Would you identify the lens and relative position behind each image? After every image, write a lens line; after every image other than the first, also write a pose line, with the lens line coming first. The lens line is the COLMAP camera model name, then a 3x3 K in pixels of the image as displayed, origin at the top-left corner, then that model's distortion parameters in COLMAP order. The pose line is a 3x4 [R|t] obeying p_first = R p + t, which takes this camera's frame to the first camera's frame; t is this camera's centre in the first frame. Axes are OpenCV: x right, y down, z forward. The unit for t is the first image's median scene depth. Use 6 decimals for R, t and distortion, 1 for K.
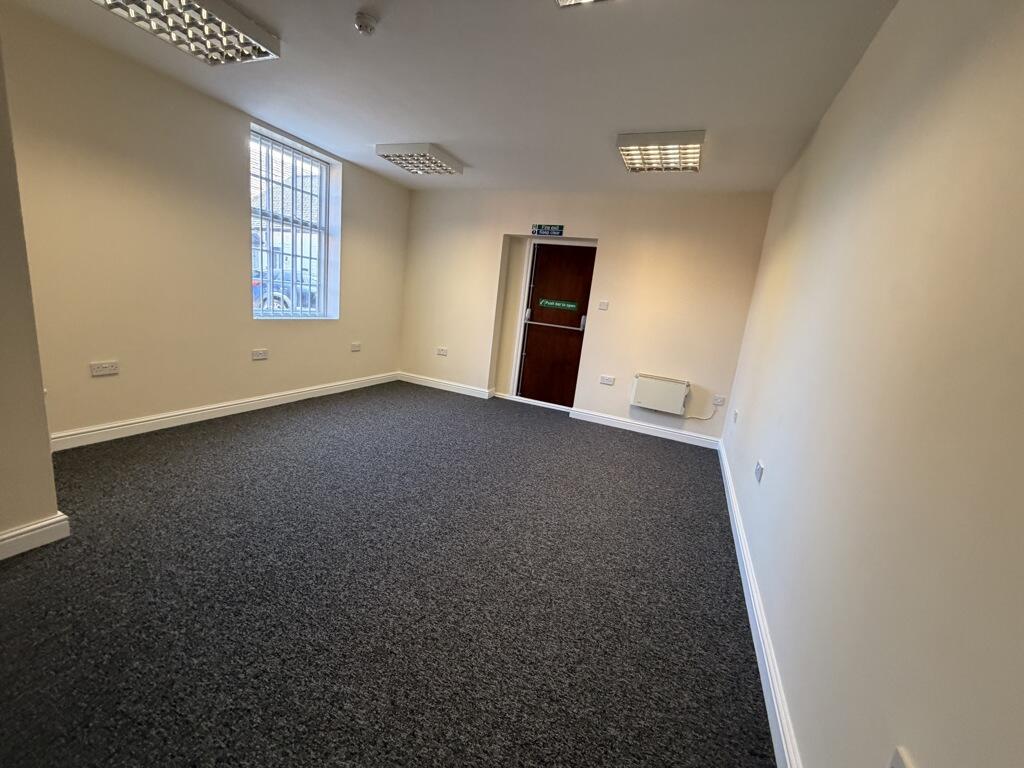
lens RADIAL K [[408.1, 0, 508.2], [0, 408.1, 382.6], [0, 0, 1]] dist [-0.000567, 0.000568]
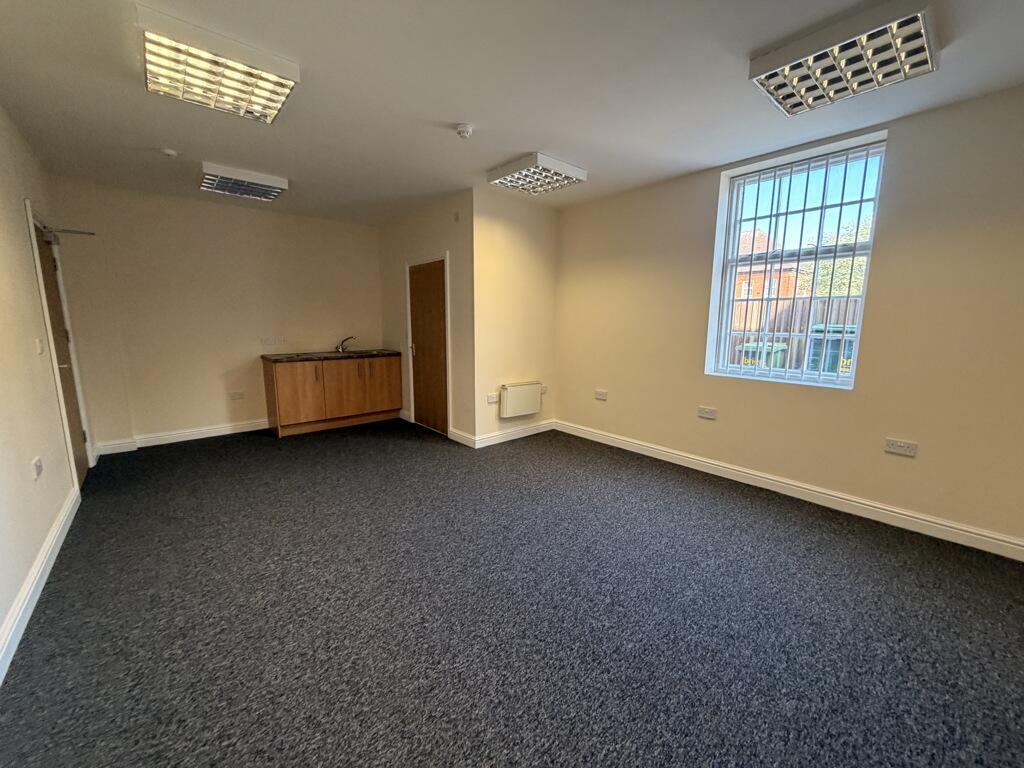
lens RADIAL K [[408.0, 0, 510.5], [0, 408.0, 381.5], [0, 0, 1]] dist [-0.000097, 0.000019]
pose [[-0.430163, 0.025893, -0.902380, 0.357915], [-0.232143, 0.962801, 0.138289, -0.140295], [0.872393, 0.268968, -0.408150, 0.842761]]
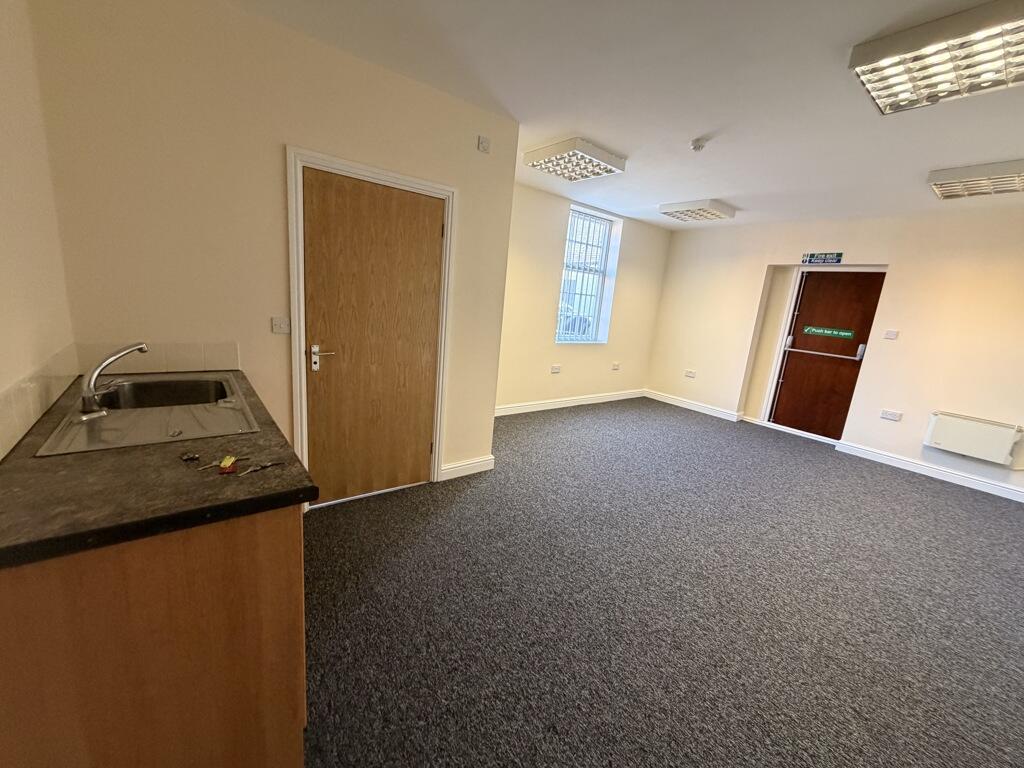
lens RADIAL K [[408.1, 0, 508.2], [0, 408.1, 382.6], [0, 0, 1]] dist [-0.000567, 0.000568]
pose [[0.879343, 0.066553, -0.471515, -0.091902], [-0.086900, 0.995985, -0.021482, 0.016703], [0.468192, 0.059865, 0.881596, -0.230974]]
